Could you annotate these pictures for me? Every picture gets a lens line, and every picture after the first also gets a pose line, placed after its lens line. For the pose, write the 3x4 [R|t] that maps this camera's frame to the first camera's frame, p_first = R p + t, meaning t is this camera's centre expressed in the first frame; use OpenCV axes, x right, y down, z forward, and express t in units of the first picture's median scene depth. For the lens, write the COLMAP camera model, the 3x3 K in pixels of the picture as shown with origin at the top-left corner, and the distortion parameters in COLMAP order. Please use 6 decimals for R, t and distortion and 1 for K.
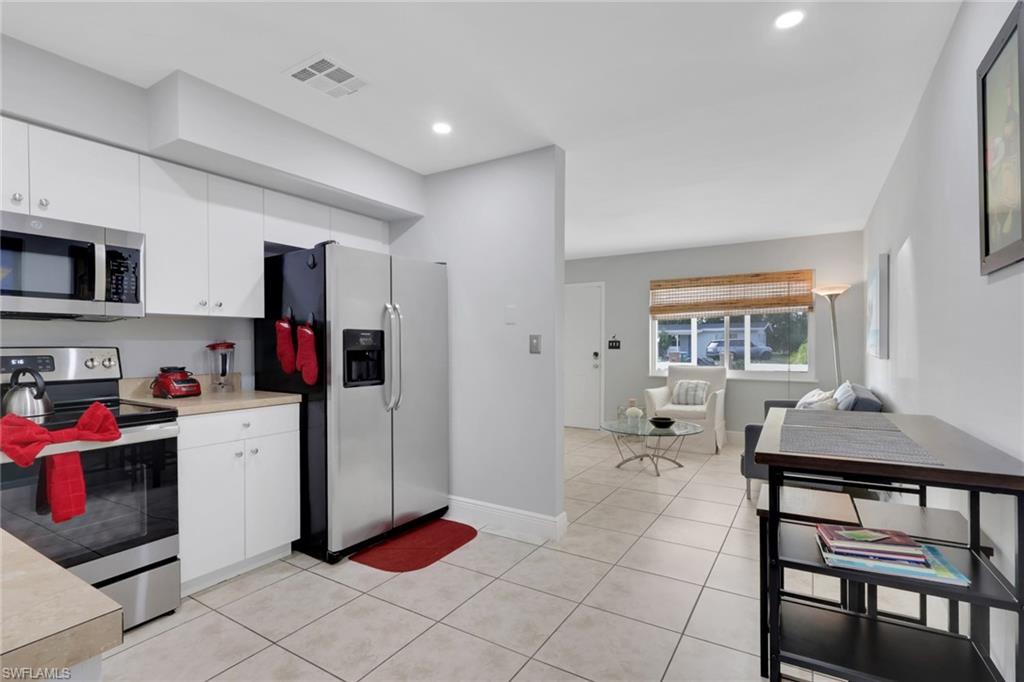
lens RADIAL K [[491.5, 0, 498.2], [0, 491.5, 349.9], [0, 0, 1]] dist [-0.000878, 0.000965]
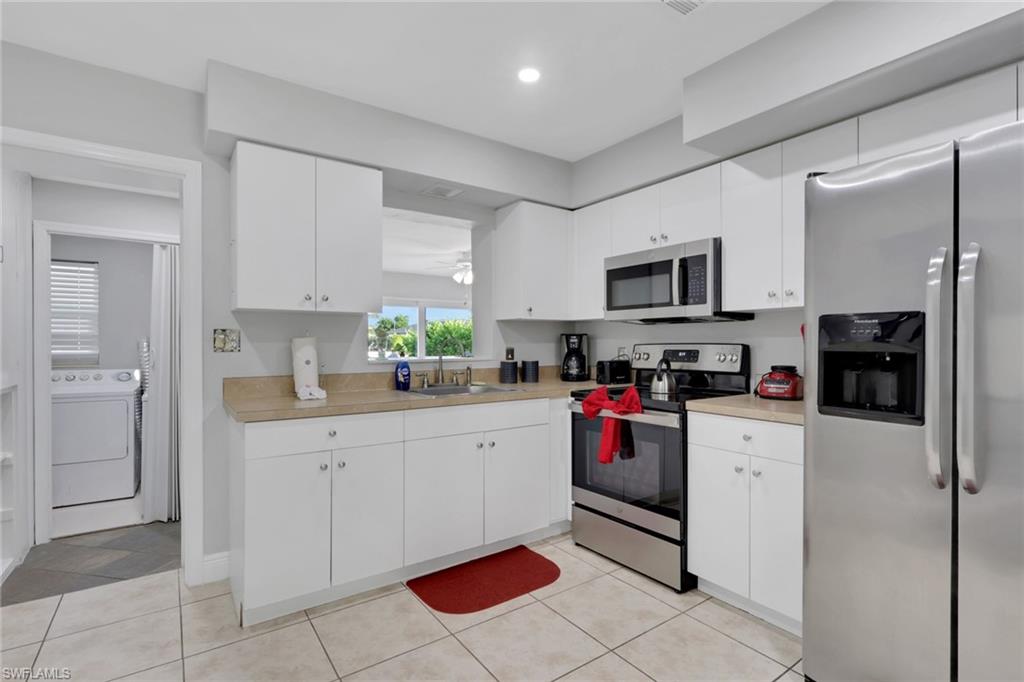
lens RADIAL K [[491.5, 0, 512.0], [0, 491.5, 345.2], [0, 0, 1]] dist [-0.000878, 0.000965]
pose [[-0.375511, 0.006682, -0.926794, 0.389576], [-0.010749, 0.999875, 0.011564, -0.009504], [0.926756, 0.014304, -0.375392, 0.896932]]
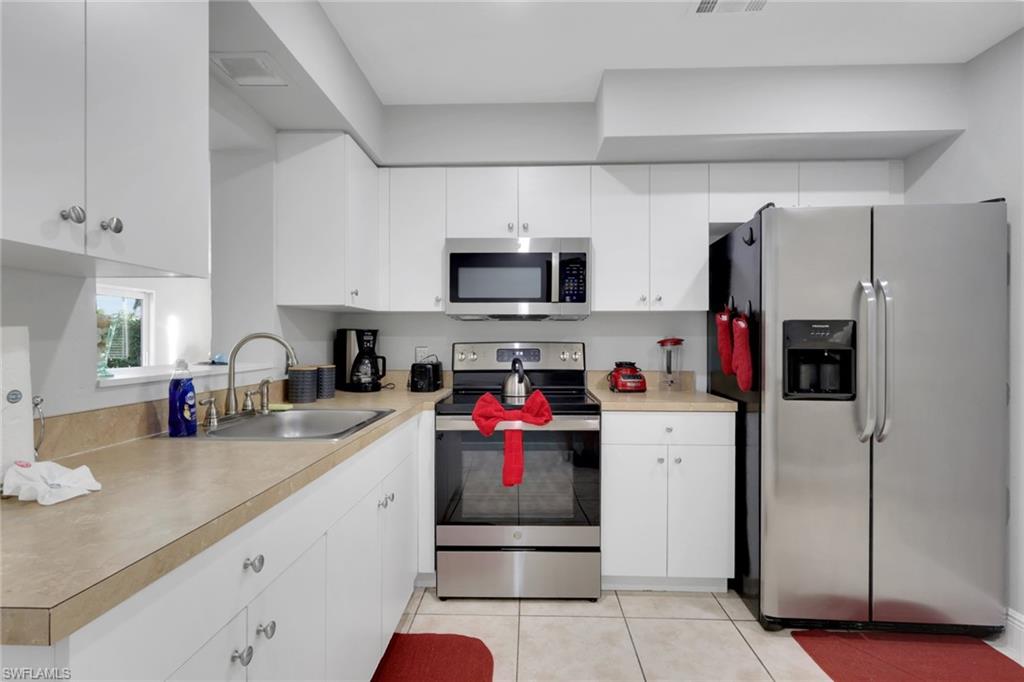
lens RADIAL K [[491.5, 0, 520.1], [0, 491.5, 345.1], [0, 0, 1]] dist [-0.000878, 0.000965]
pose [[0.515204, 0.009860, -0.857011, 0.114650], [-0.014273, 0.999894, 0.002924, -0.001207], [0.856949, 0.010726, 0.515290, 0.282039]]
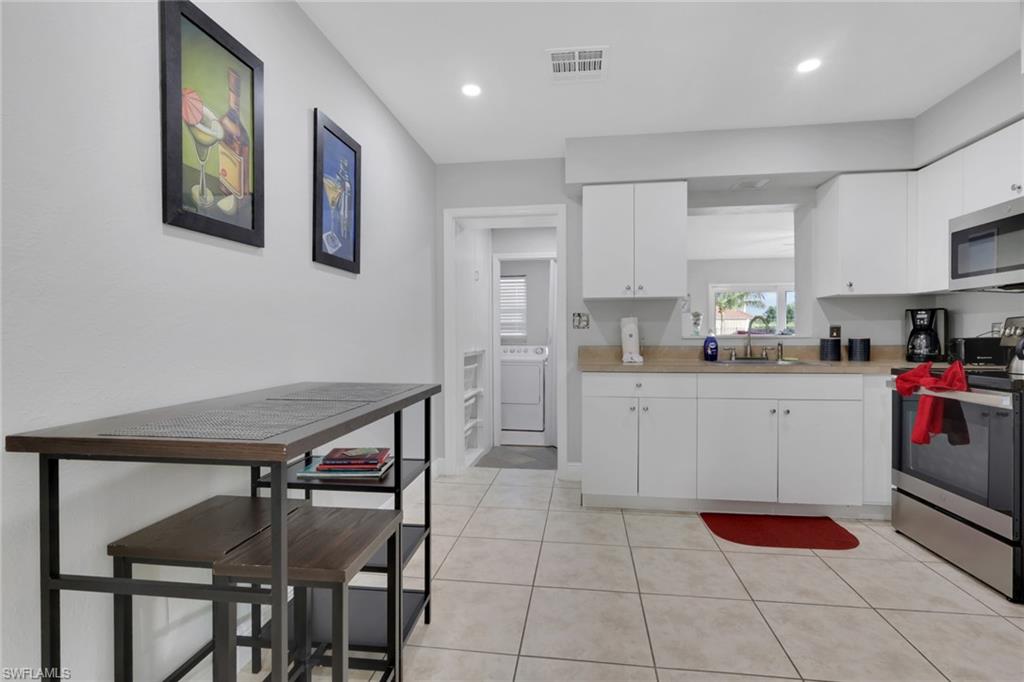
lens RADIAL K [[491.5, 0, 511.9], [0, 491.5, 338.4], [0, 0, 1]] dist [-0.000878, 0.000965]
pose [[-0.910927, 0.007677, -0.412497, 0.476375], [0.000983, 0.999864, 0.016437, 0.025408], [0.412567, 0.014567, -0.910811, 1.229031]]
